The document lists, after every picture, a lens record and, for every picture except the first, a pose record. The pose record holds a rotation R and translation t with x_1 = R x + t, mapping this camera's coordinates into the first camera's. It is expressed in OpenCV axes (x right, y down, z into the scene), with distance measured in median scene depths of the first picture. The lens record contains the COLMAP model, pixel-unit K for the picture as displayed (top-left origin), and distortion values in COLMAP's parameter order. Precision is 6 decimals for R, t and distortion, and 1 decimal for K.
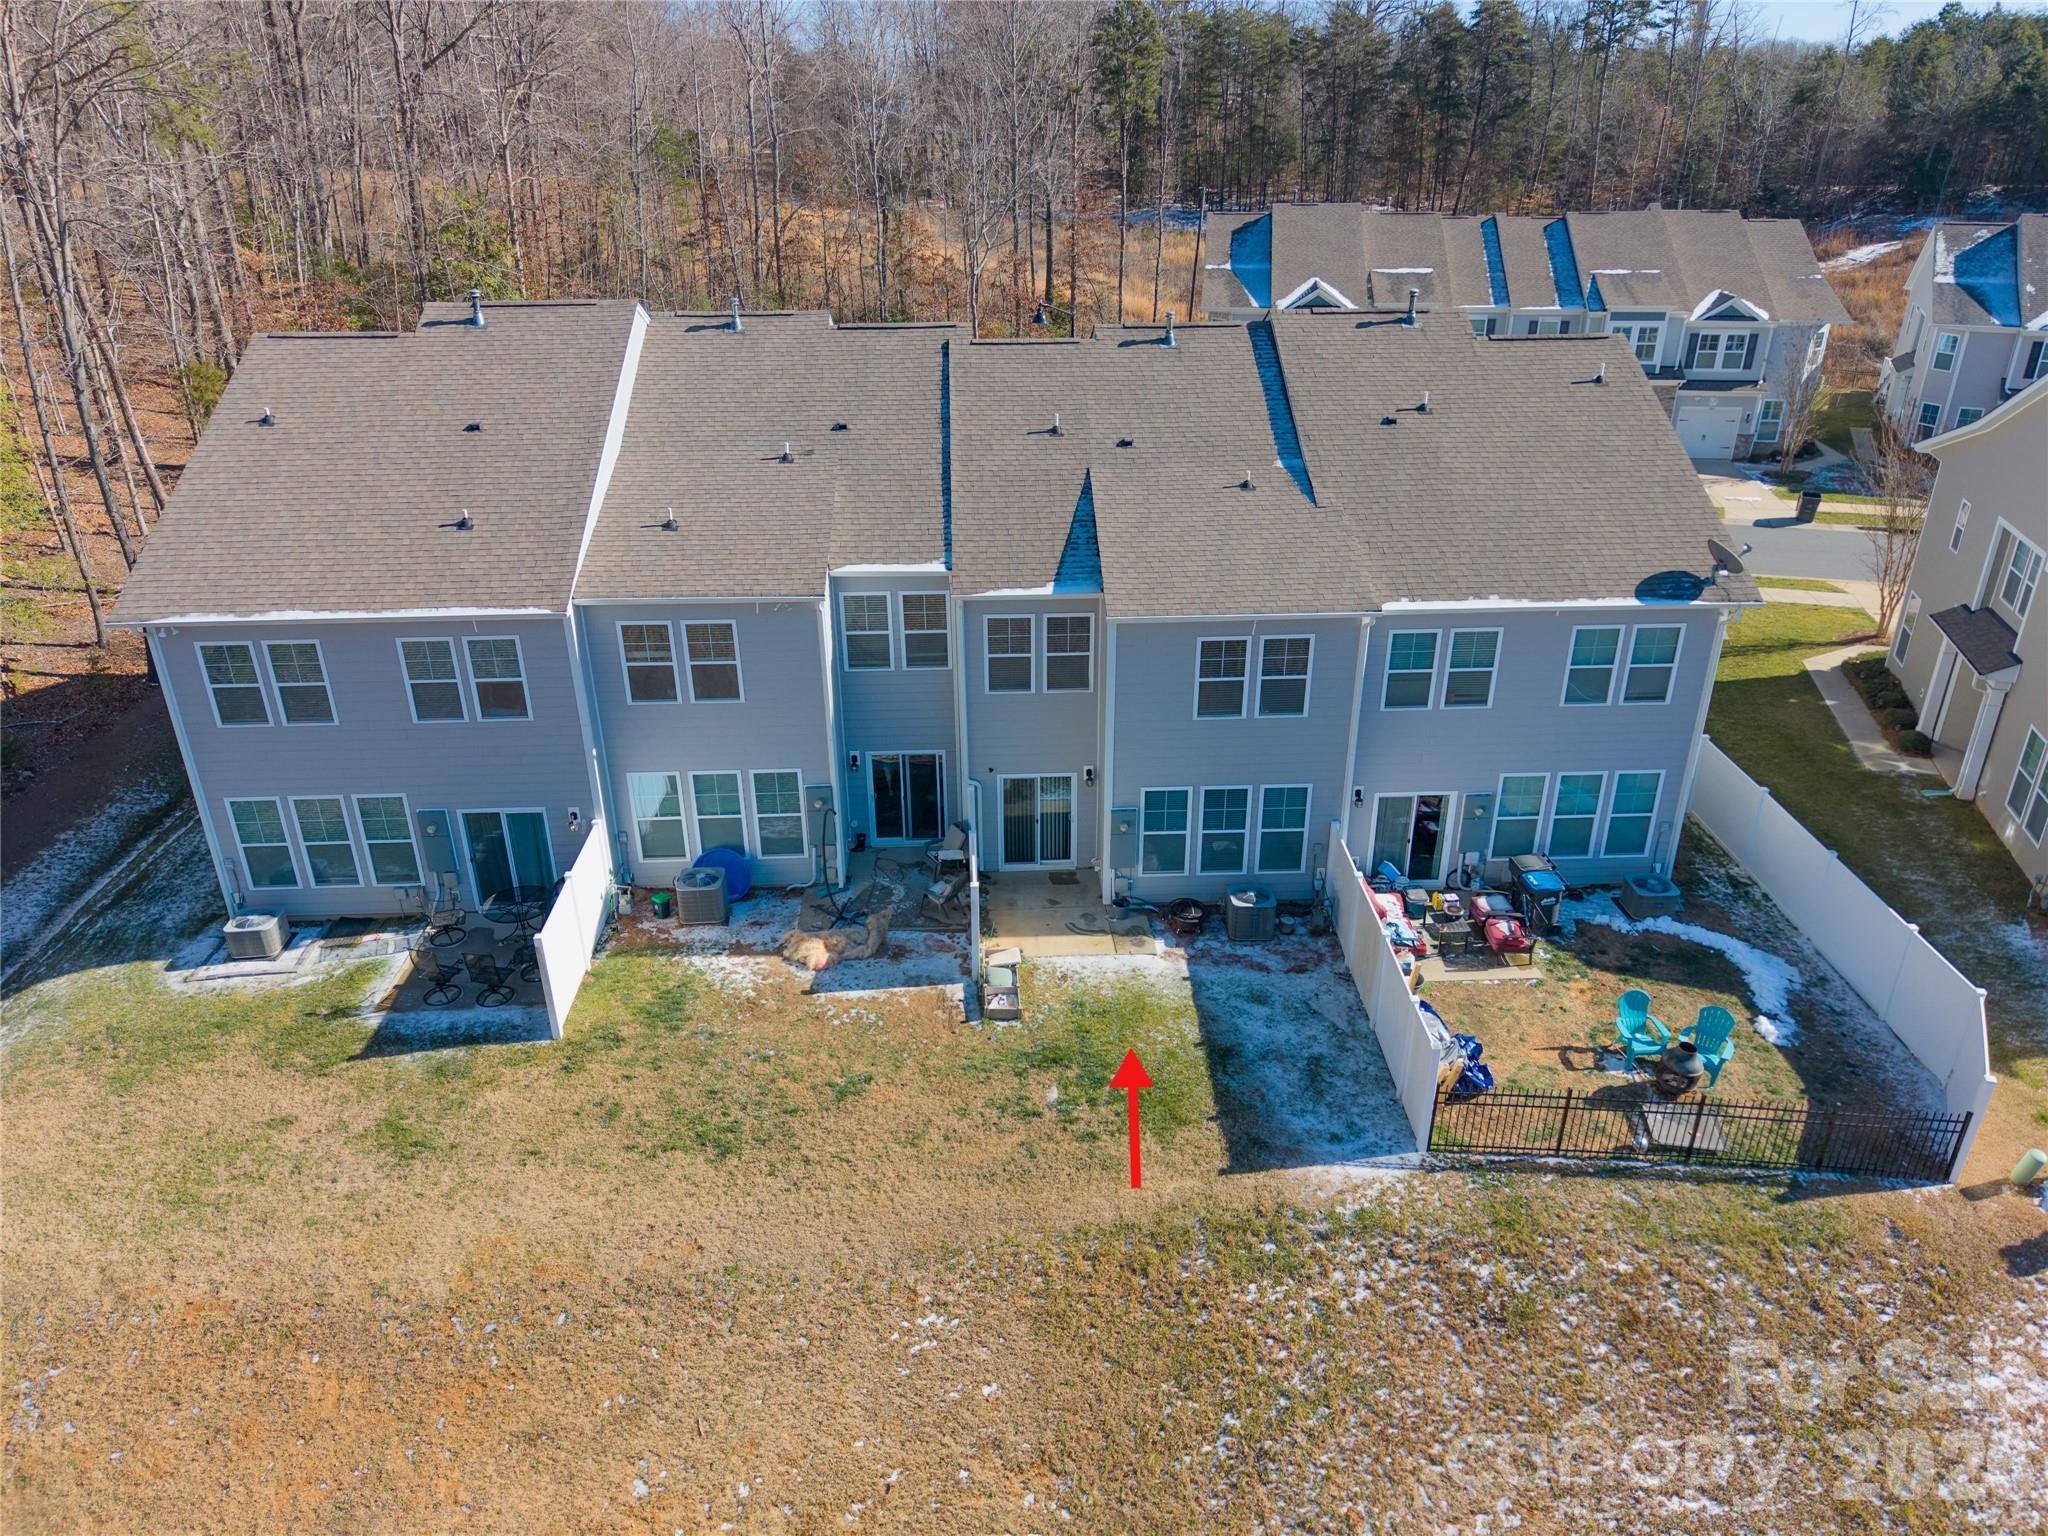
lens RADIAL K [[1399.2, 0, 991.0], [0, 1399.2, 769.5], [0, 0, 1]] dist [0.006391, 0.000522]
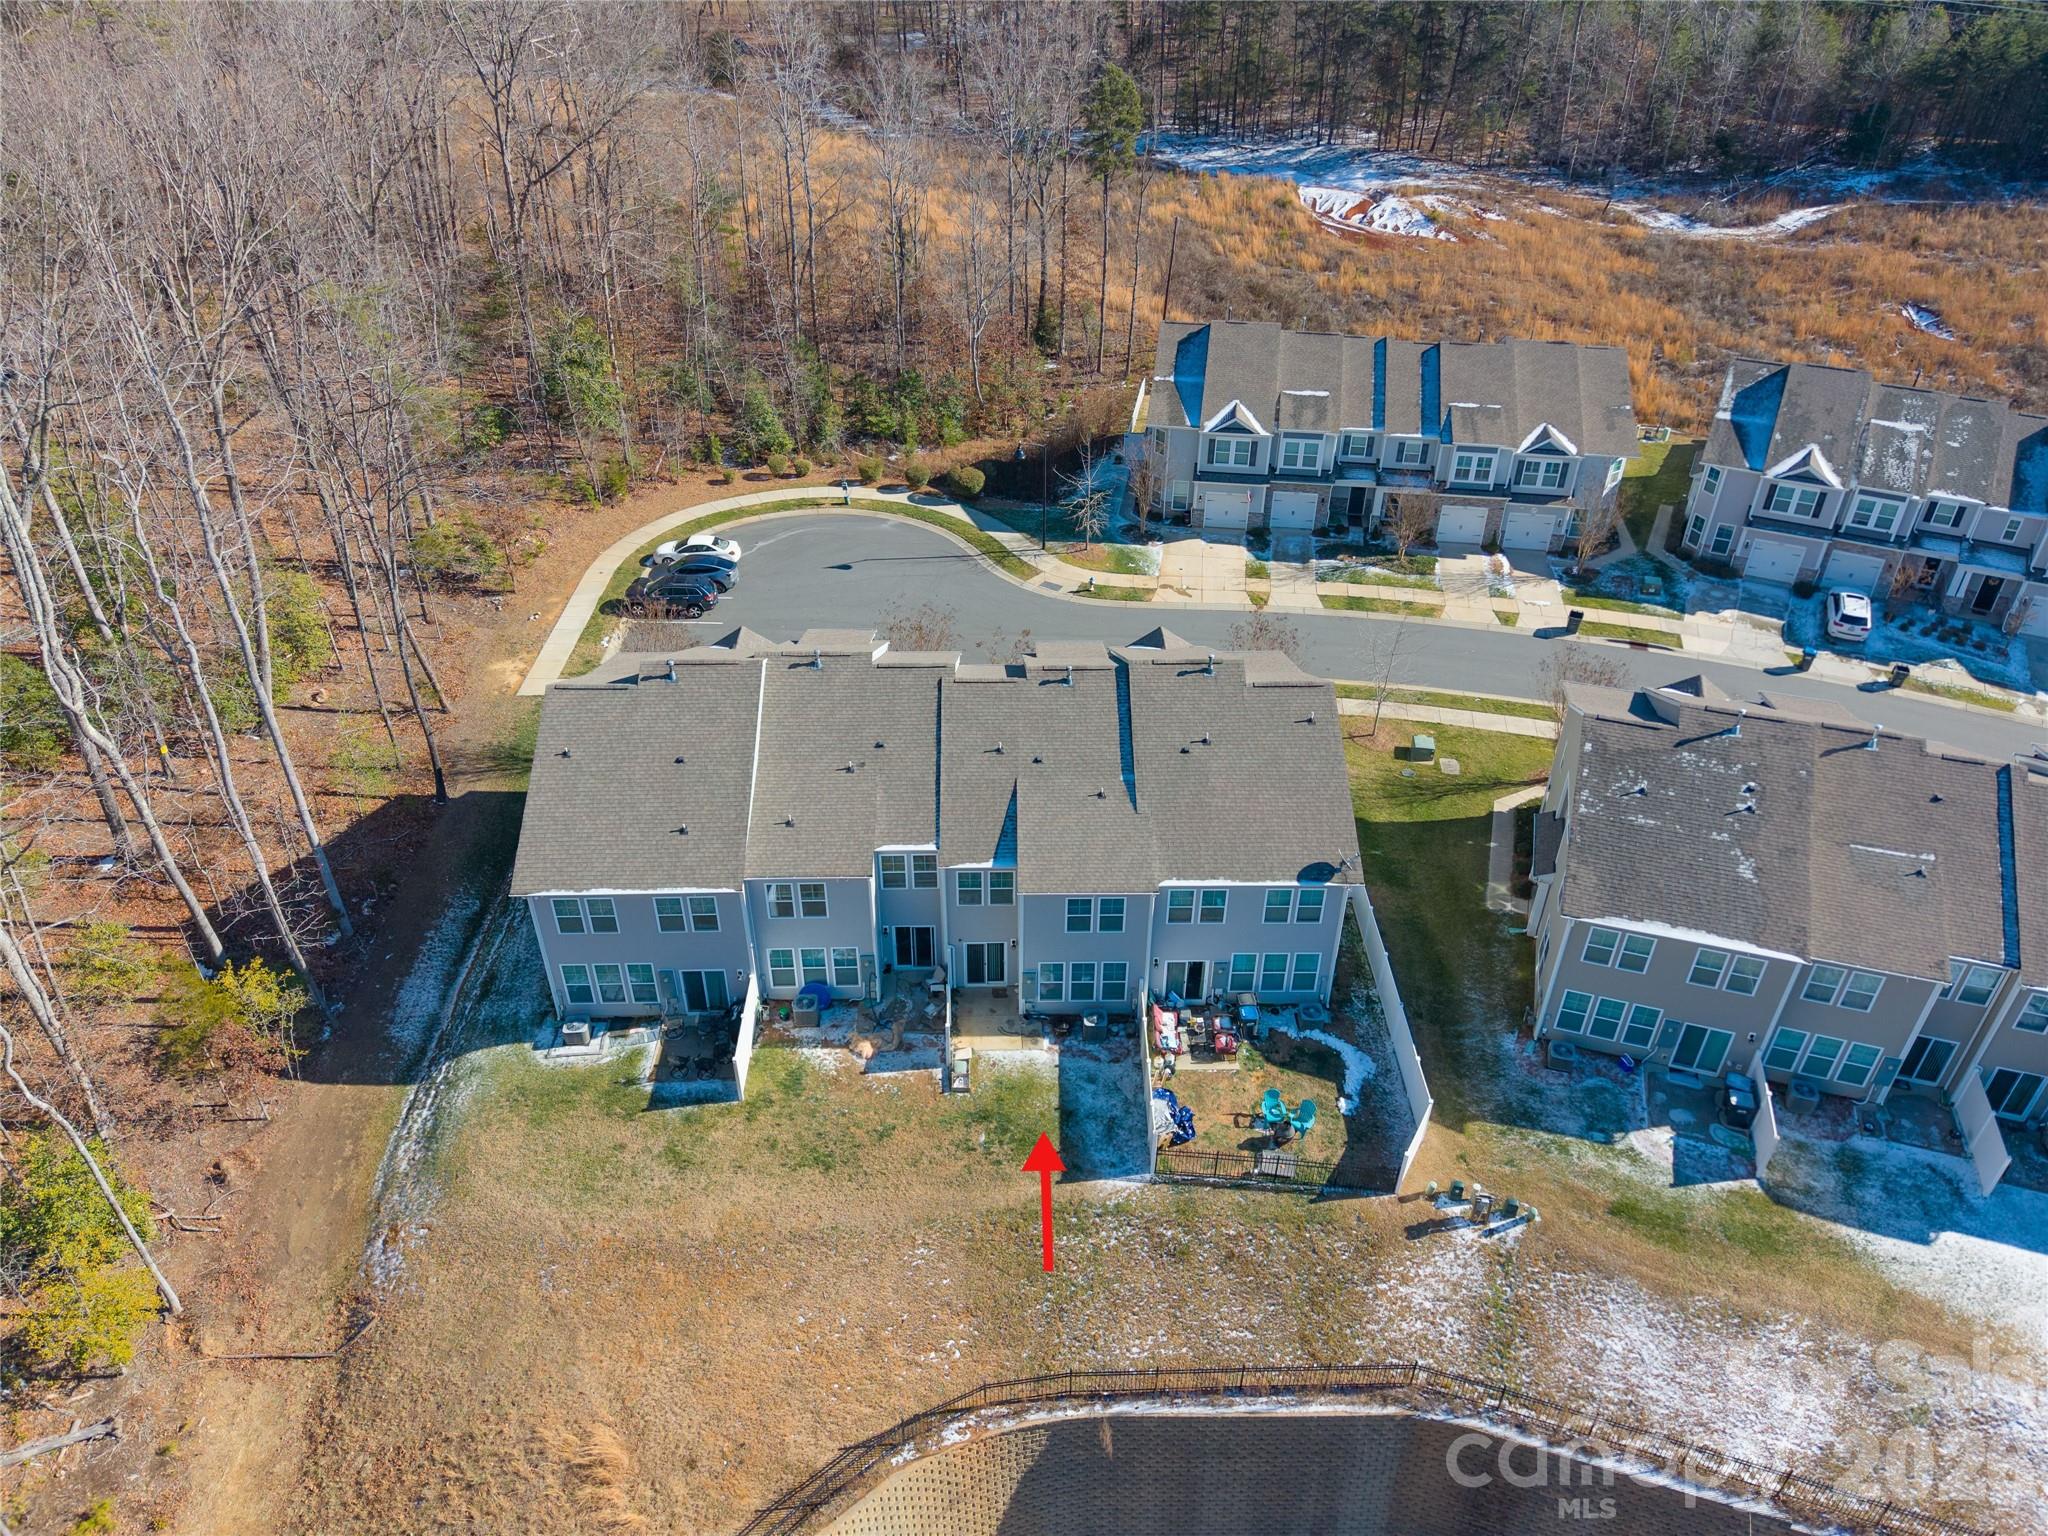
lens RADIAL K [[1395.6, 0, 981.9], [0, 1395.6, 768.8], [0, 0, 1]] dist [0.016921, -0.002239]
pose [[0.999745, 0.017903, -0.013757, 0.054024], [-0.015488, 0.987142, 0.159094, -0.555729], [0.016429, -0.158841, 0.987168, -0.838259]]
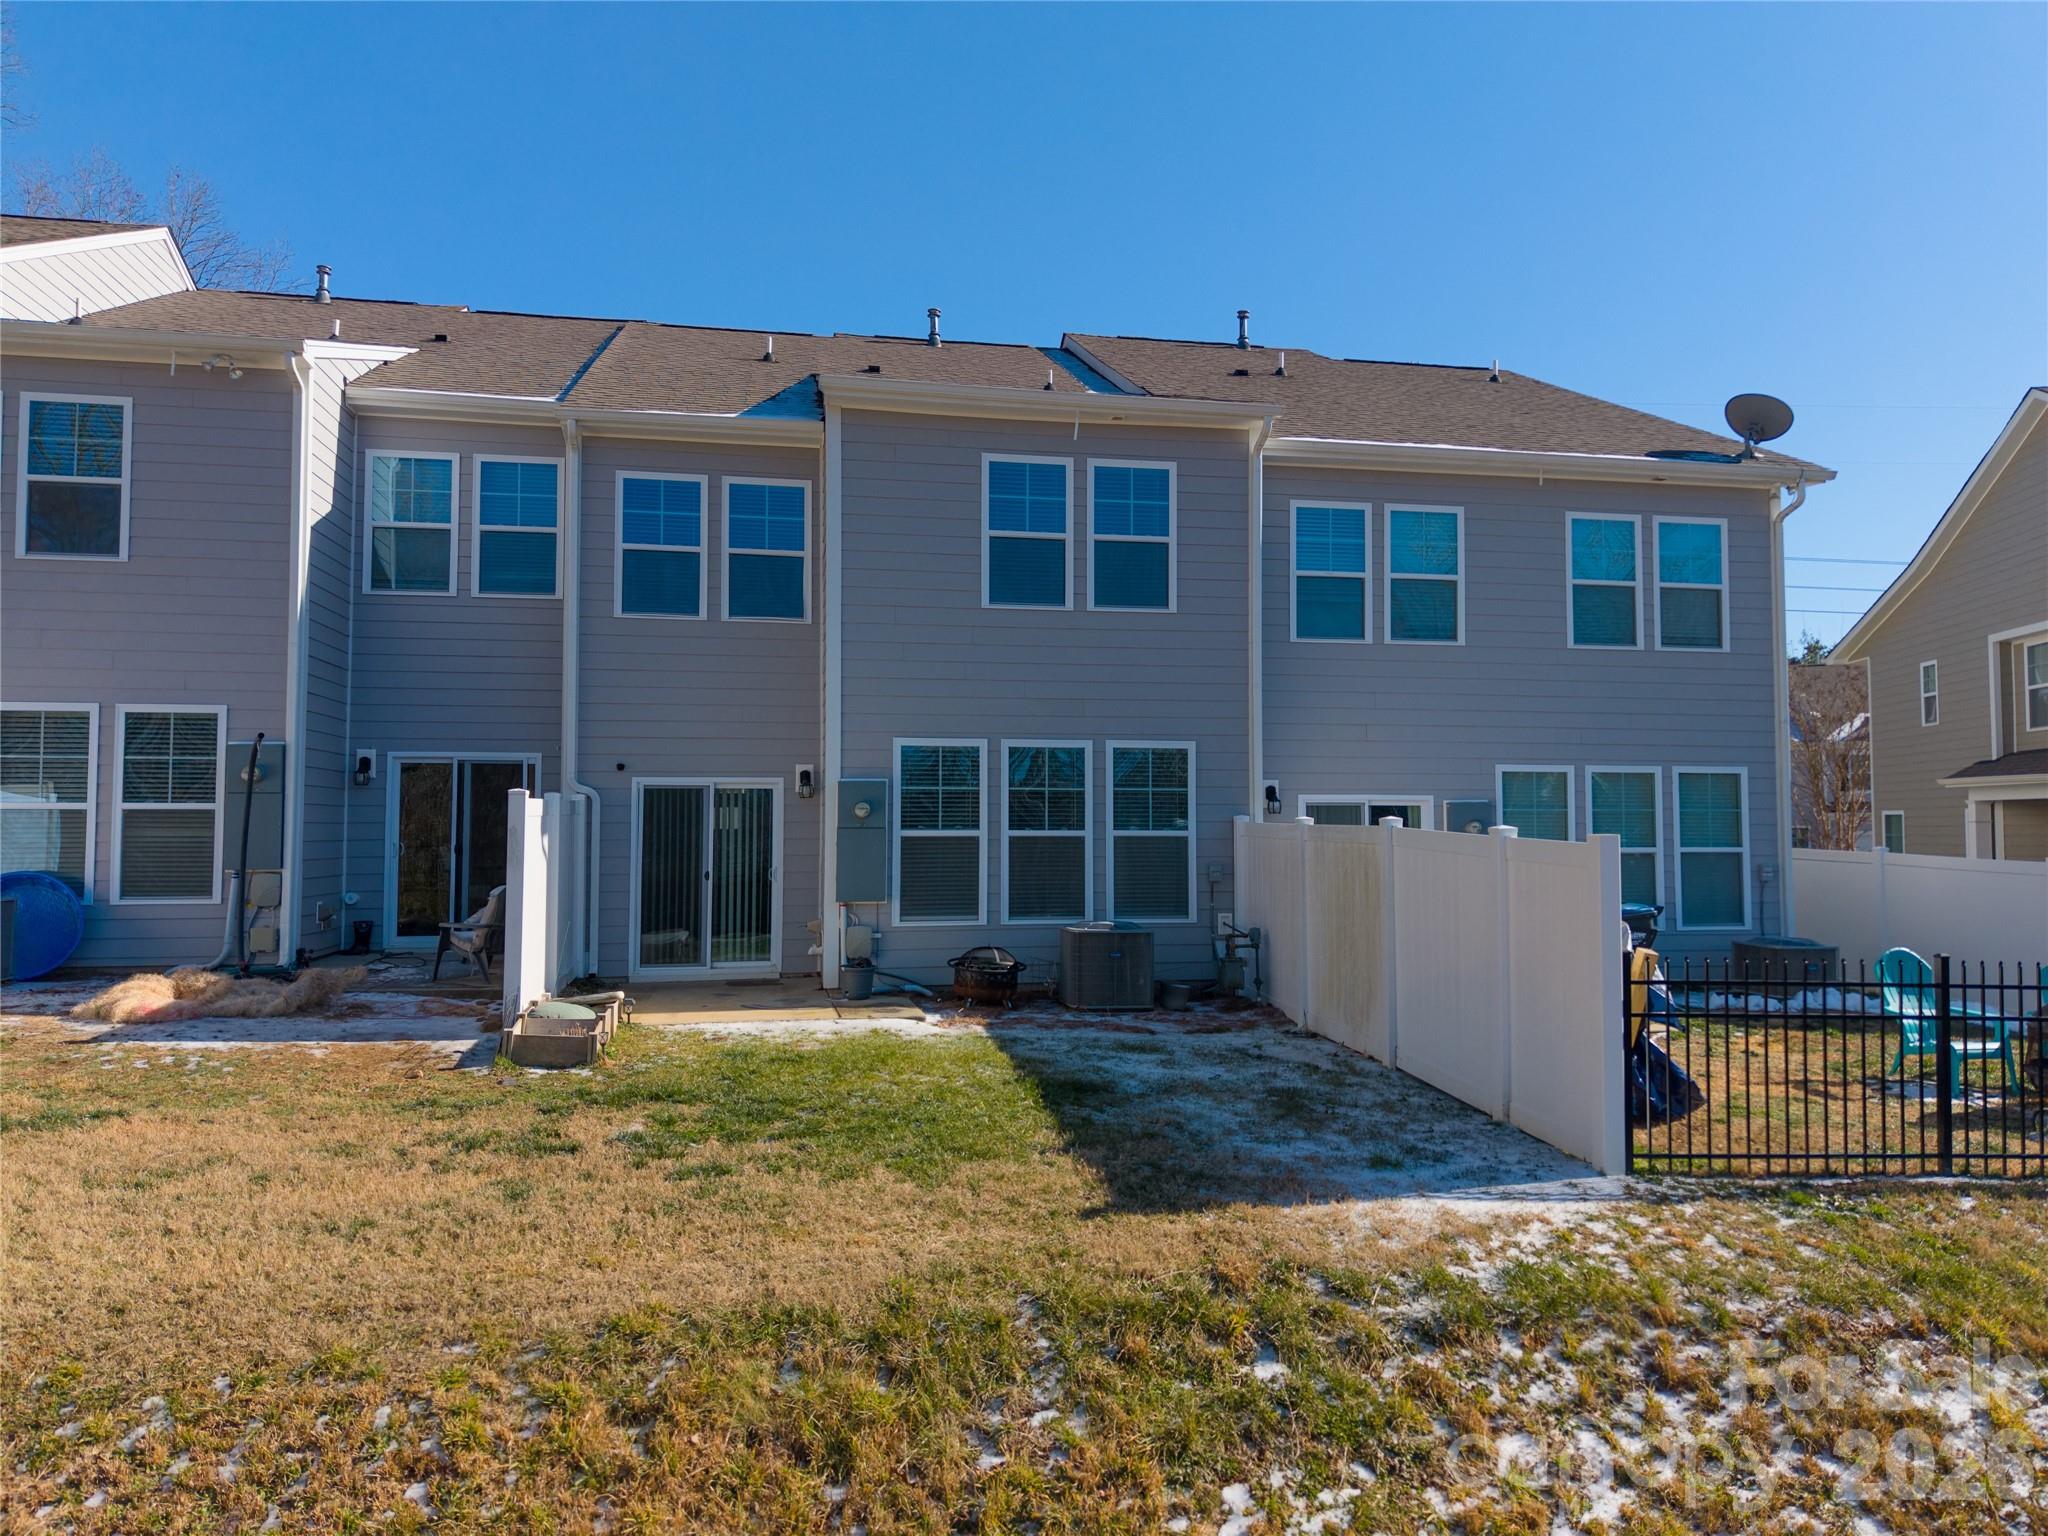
lens RADIAL K [[1395.8, 0, 1030.5], [0, 1395.8, 764.7], [0, 0, 1]] dist [0.075214, -0.071382]
pose [[0.987105, 0.022073, 0.158547, 0.076103], [0.052800, 0.890120, -0.452657, 0.277980], [-0.151118, 0.455191, 0.877476, 0.530475]]
